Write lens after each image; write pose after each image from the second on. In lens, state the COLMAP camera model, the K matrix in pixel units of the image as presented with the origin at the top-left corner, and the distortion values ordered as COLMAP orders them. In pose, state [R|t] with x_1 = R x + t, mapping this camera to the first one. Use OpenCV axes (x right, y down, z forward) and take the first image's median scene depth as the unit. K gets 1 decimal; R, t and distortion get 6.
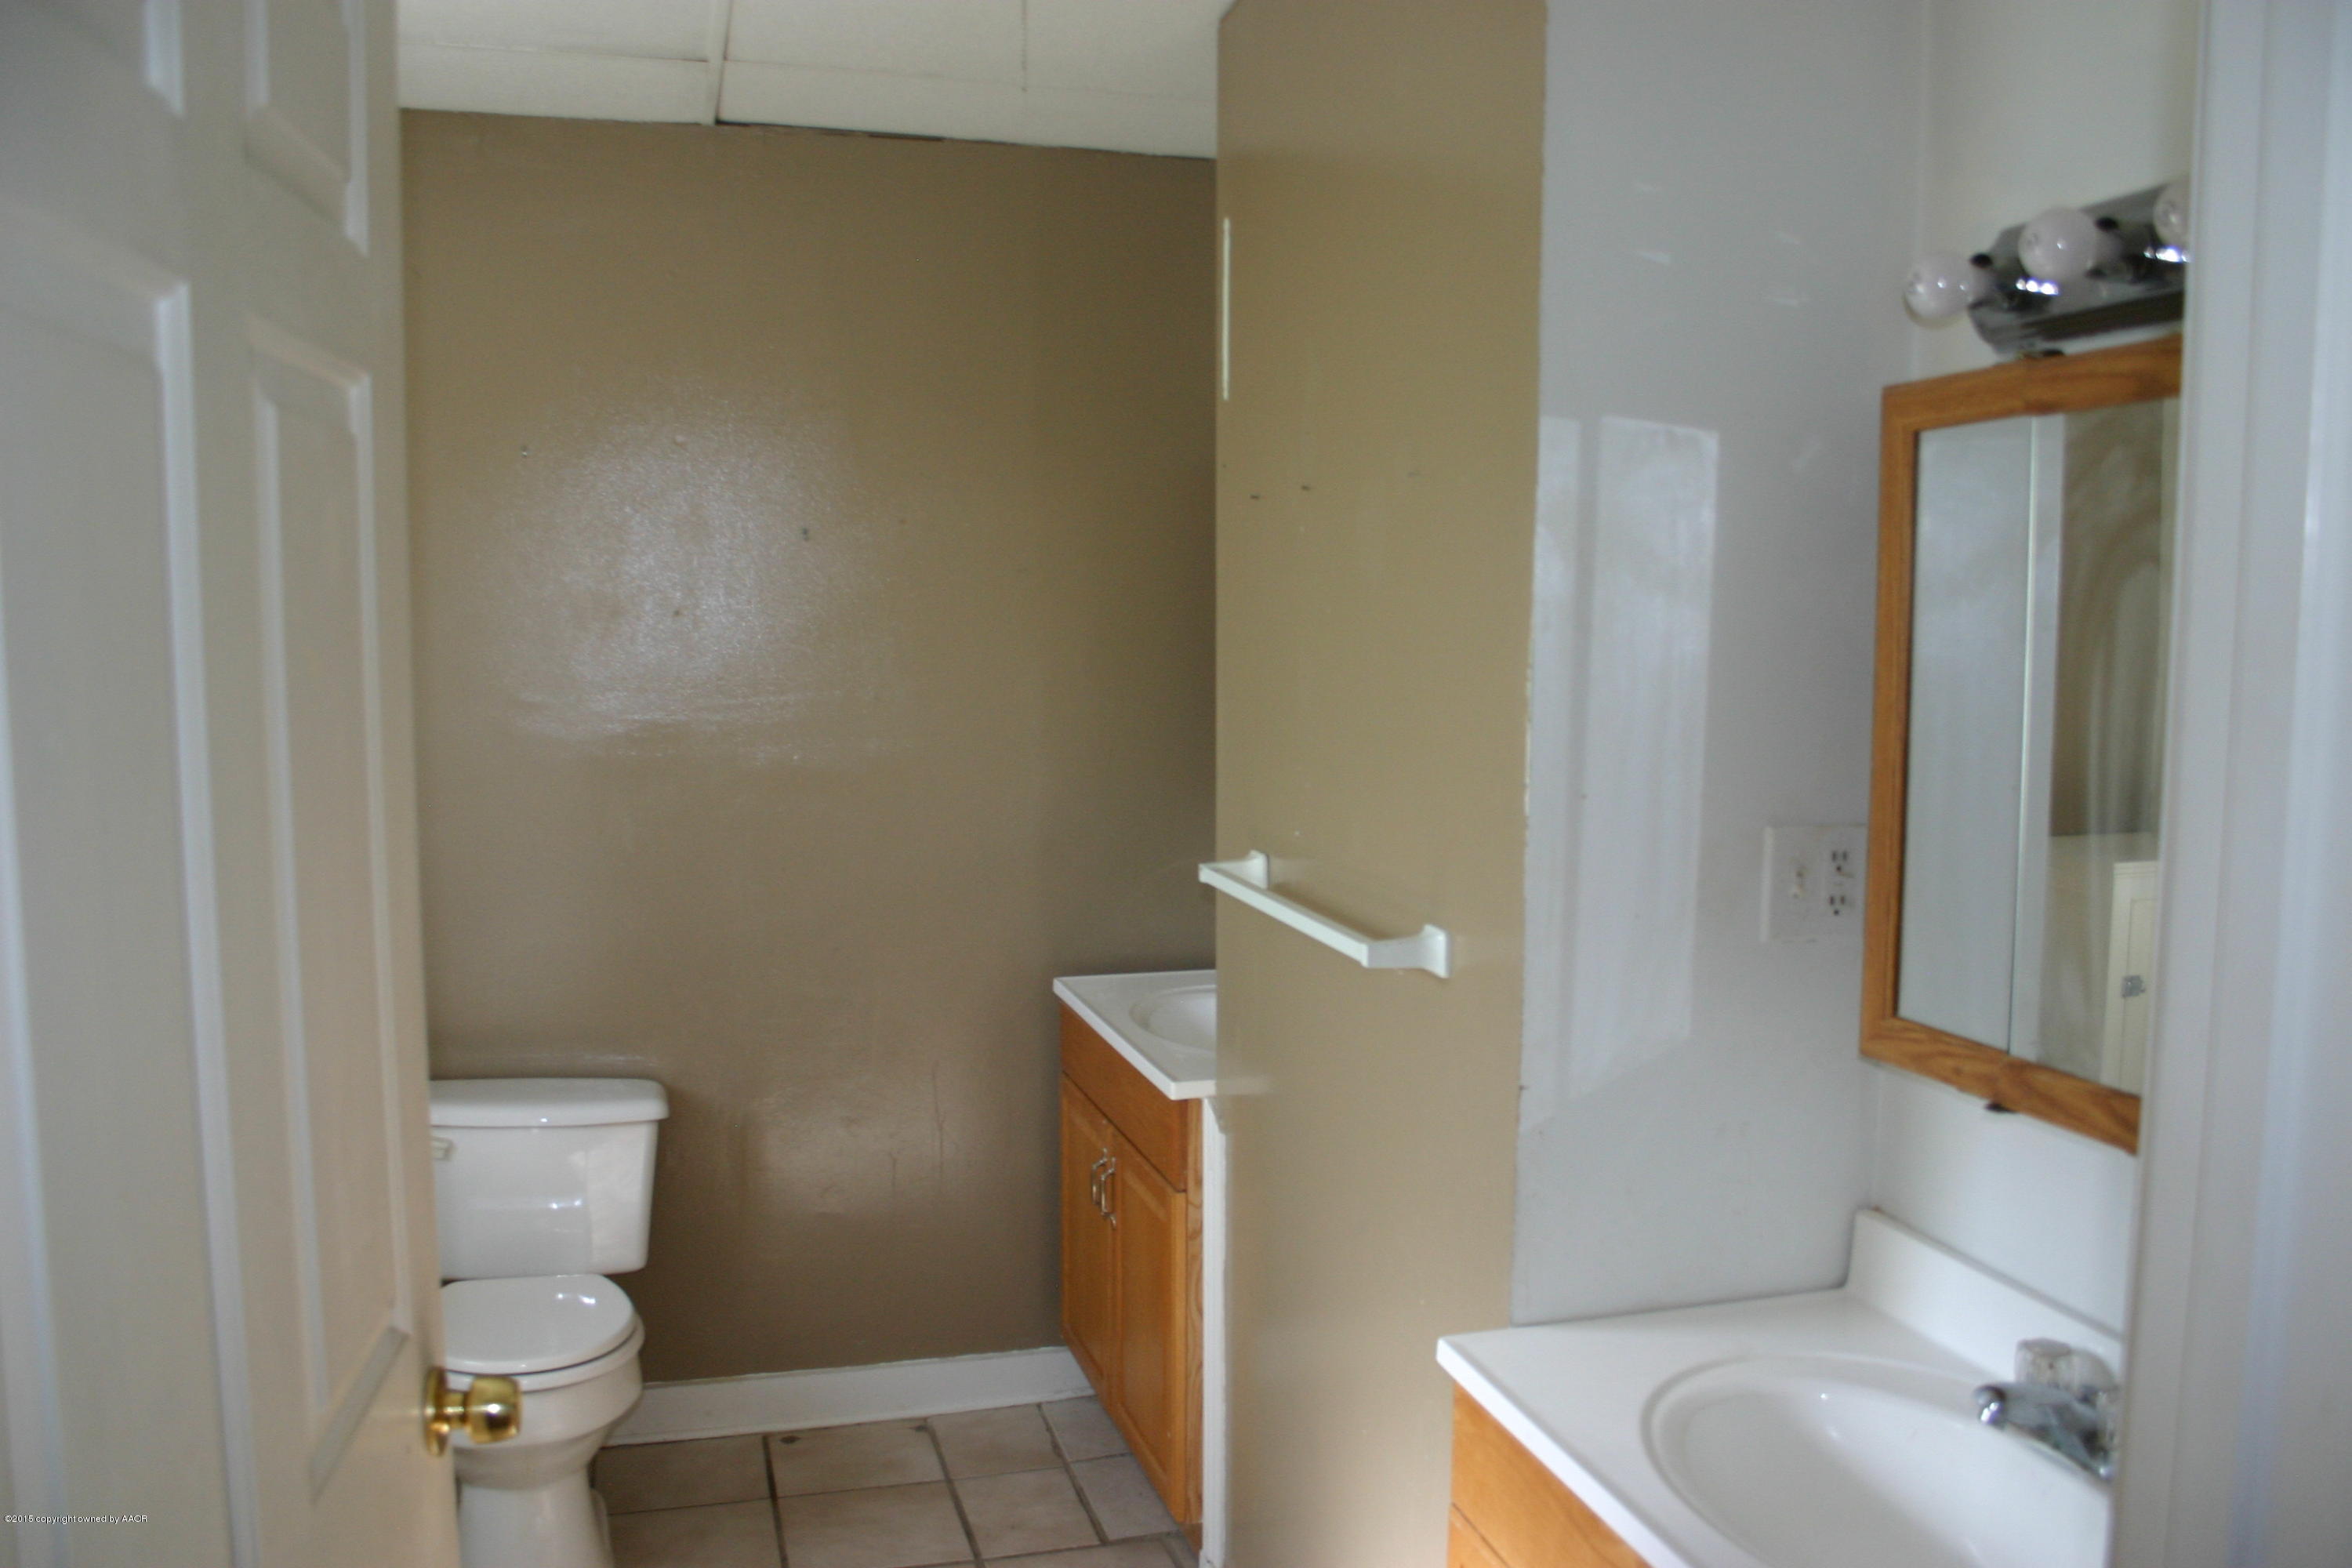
lens RADIAL K [[1901.3, 0, 1160.9], [0, 1901.3, 798.2], [0, 0, 1]] dist [-0.147741, 0.108572]
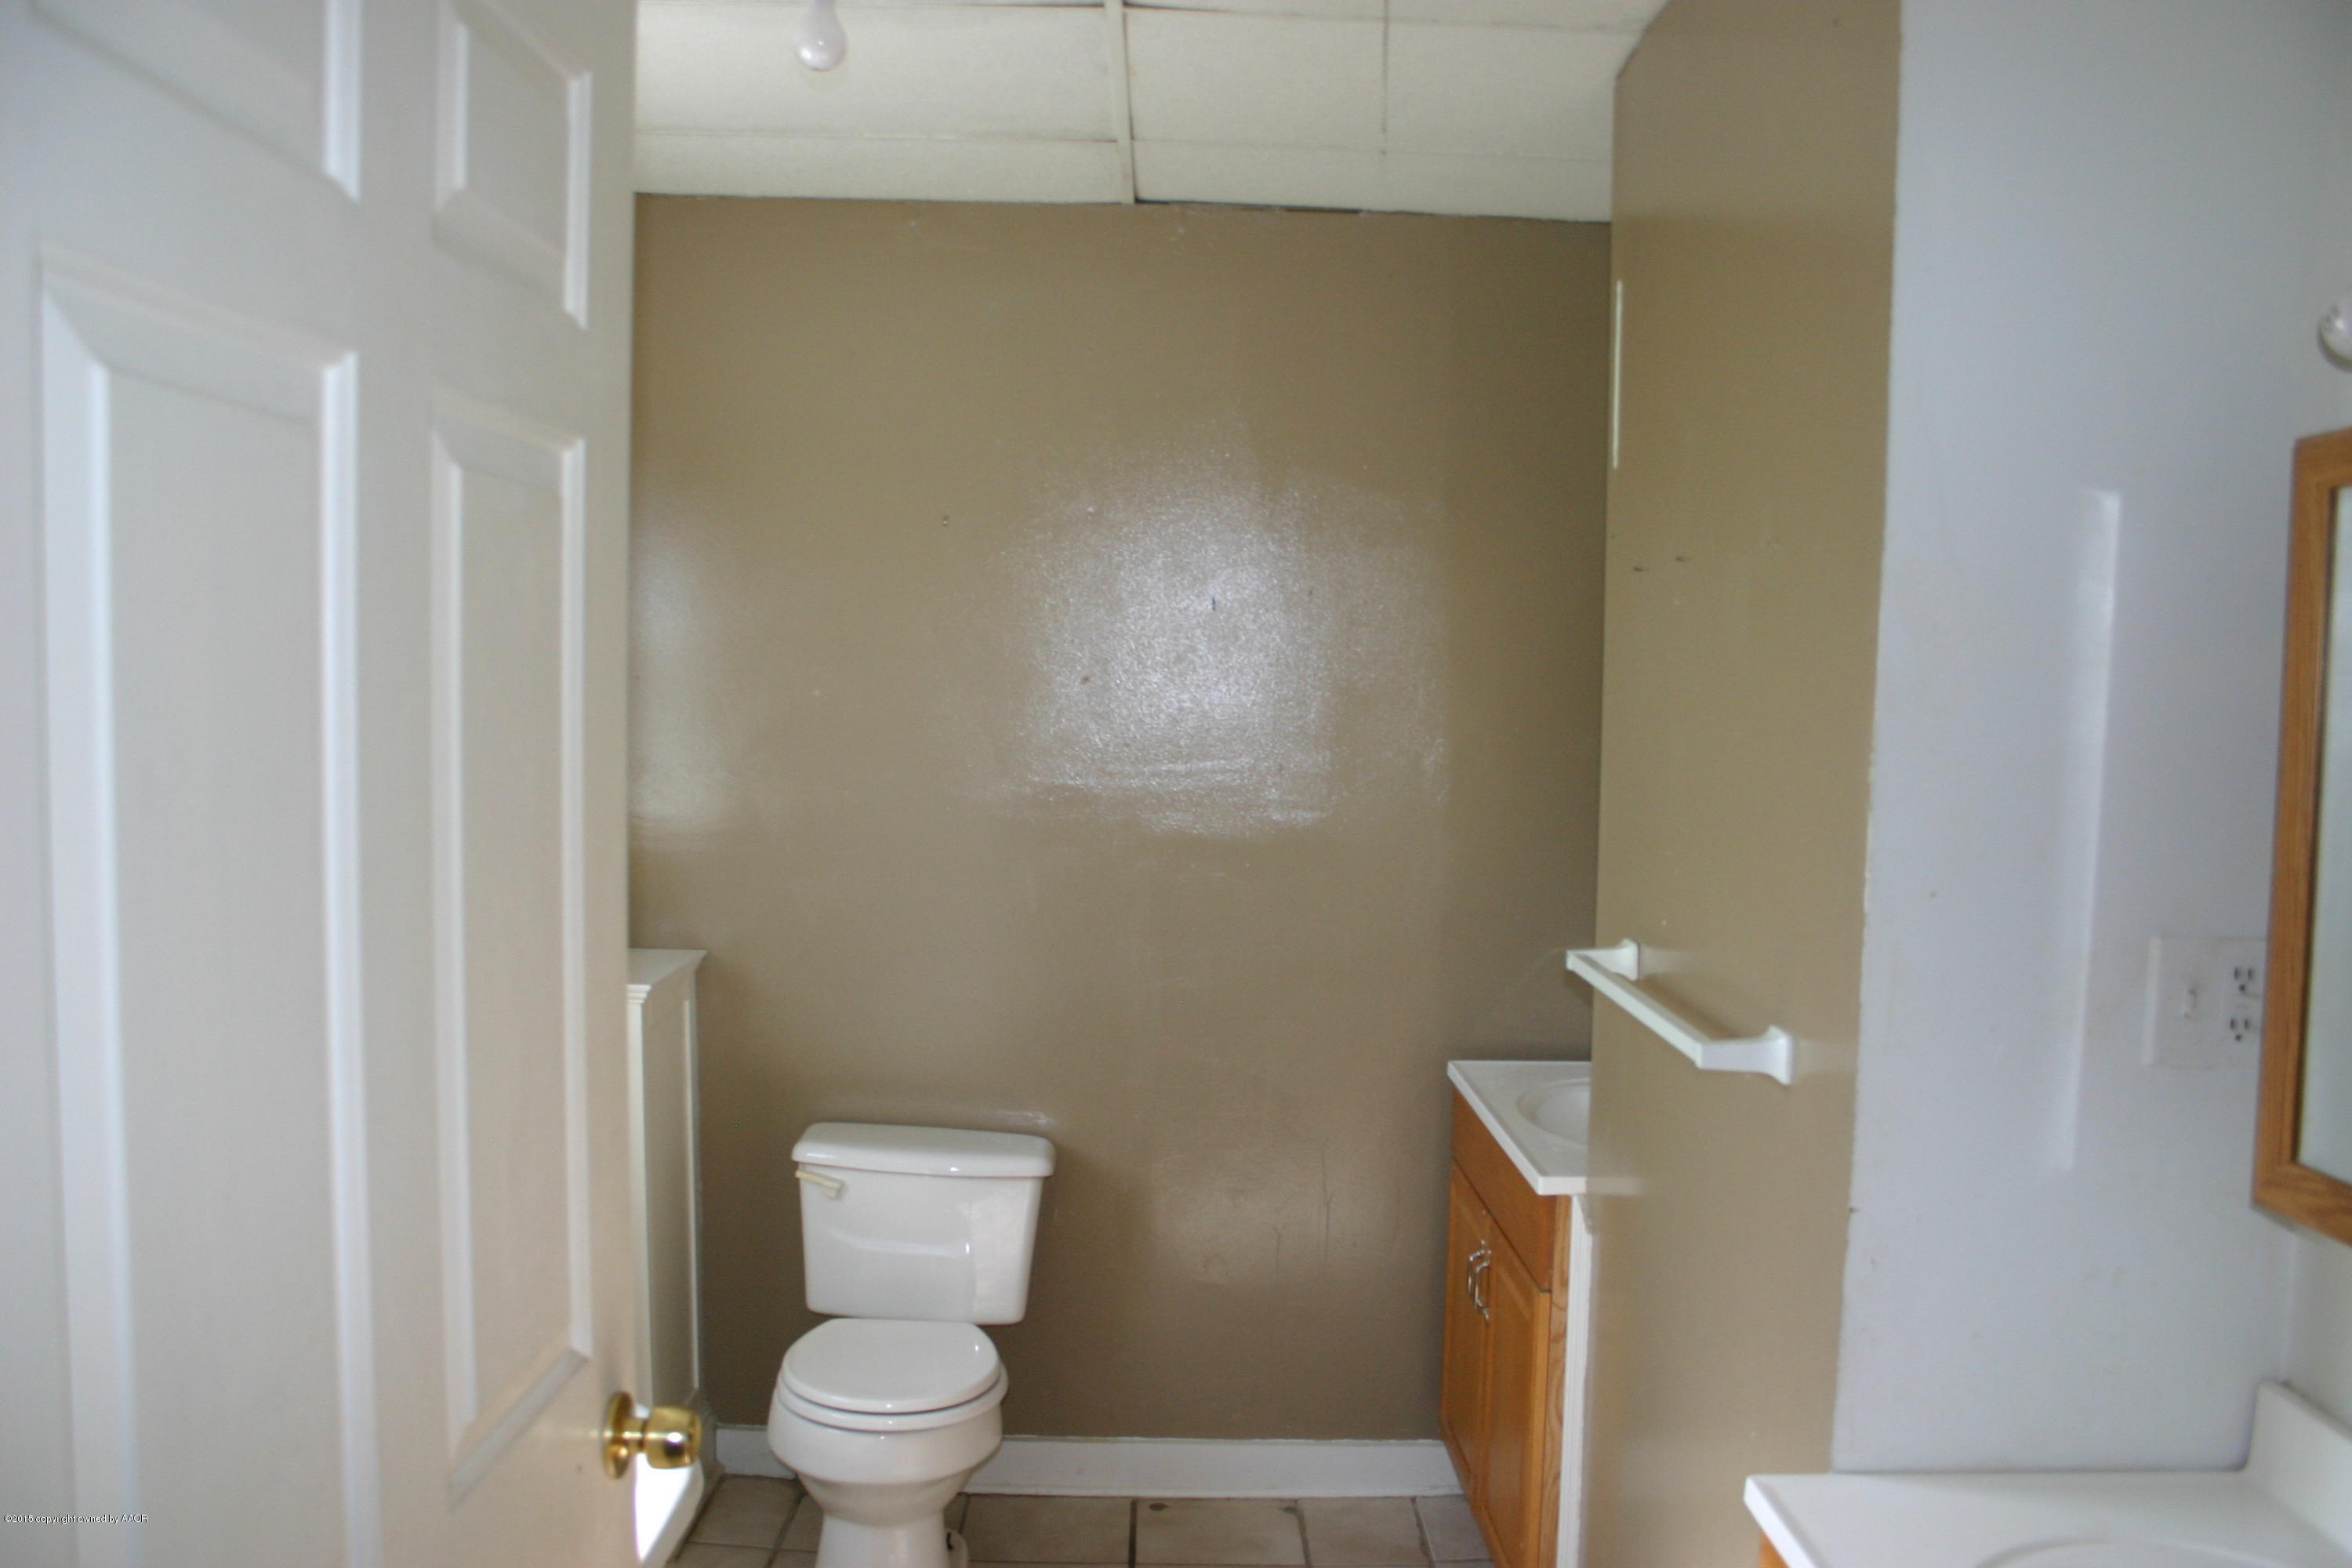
lens RADIAL K [[1901.3, 0, 1151.9], [0, 1901.3, 805.7], [0, 0, 1]] dist [-0.147741, 0.108572]
pose [[0.964407, 0.031982, -0.262480, 0.059398], [-0.041485, 0.998666, -0.030744, -0.000228], [0.261146, 0.040539, 0.964448, 0.022679]]
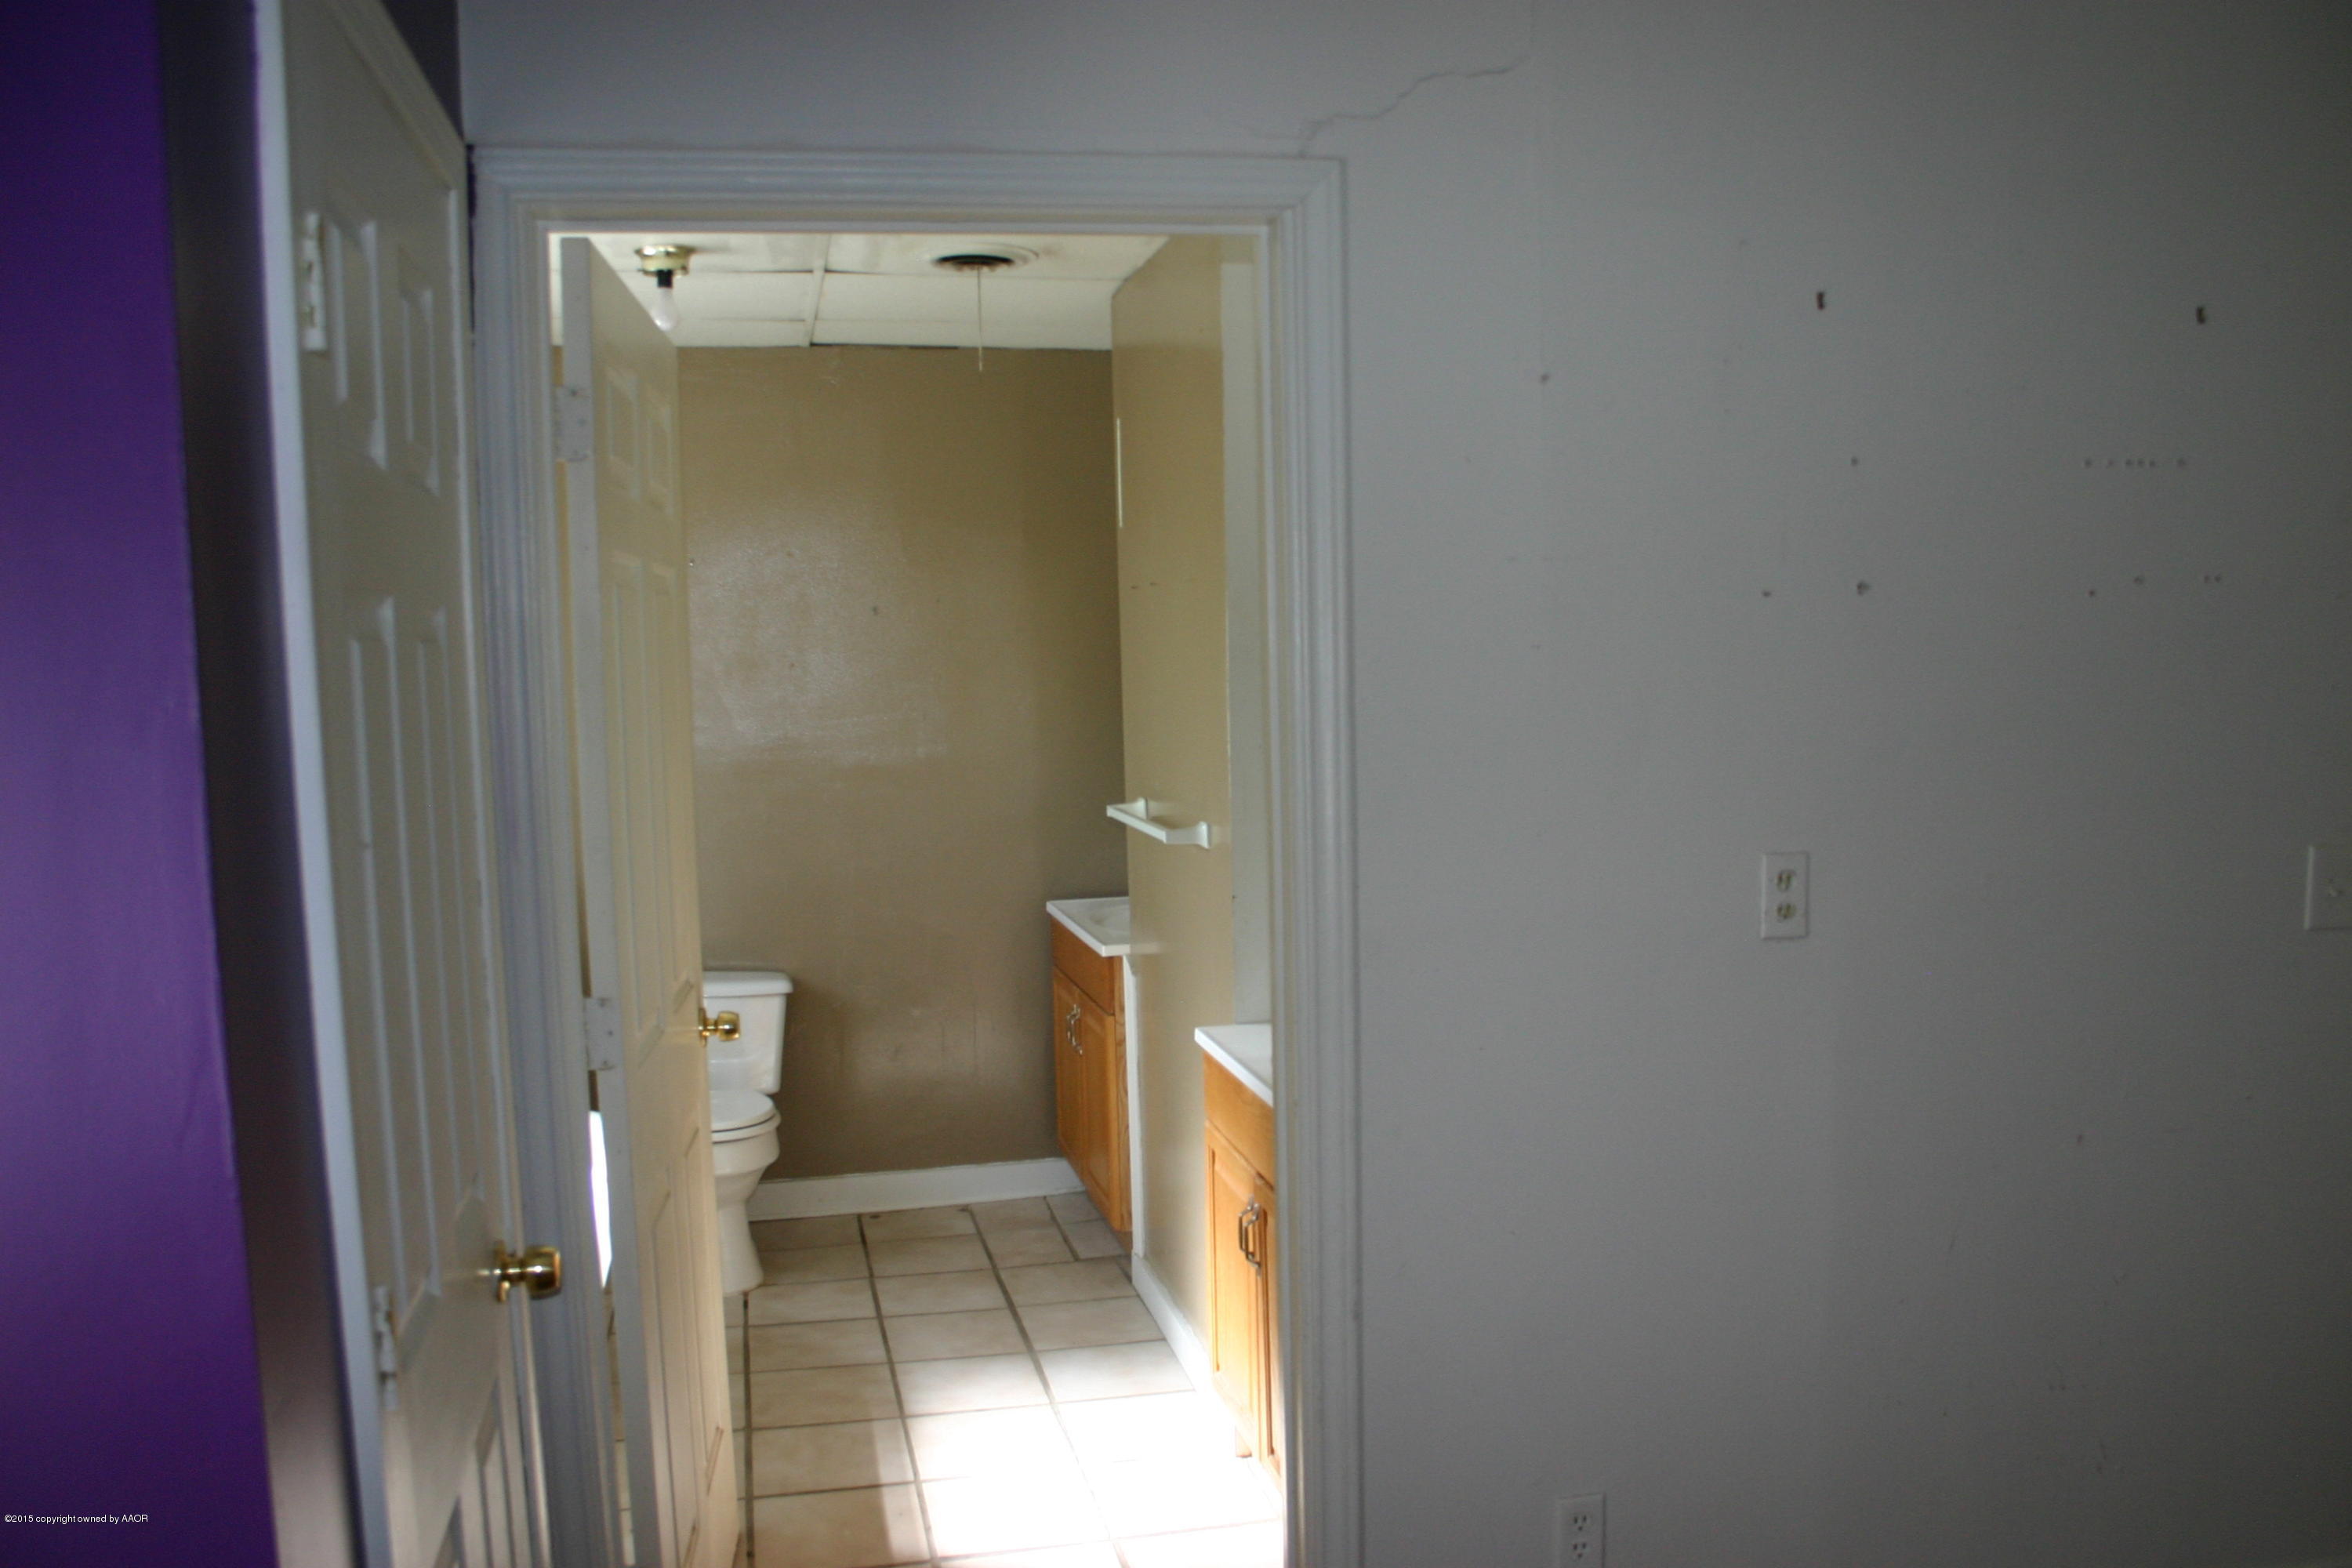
lens RADIAL K [[1901.3, 0, 1131.5], [0, 1901.3, 755.5], [0, 0, 1]] dist [-0.147741, 0.108572]
pose [[0.997545, -0.027024, -0.064602, 0.137603], [0.024296, 0.998795, -0.042640, 0.056476], [0.065677, 0.040966, 0.997000, -0.613912]]
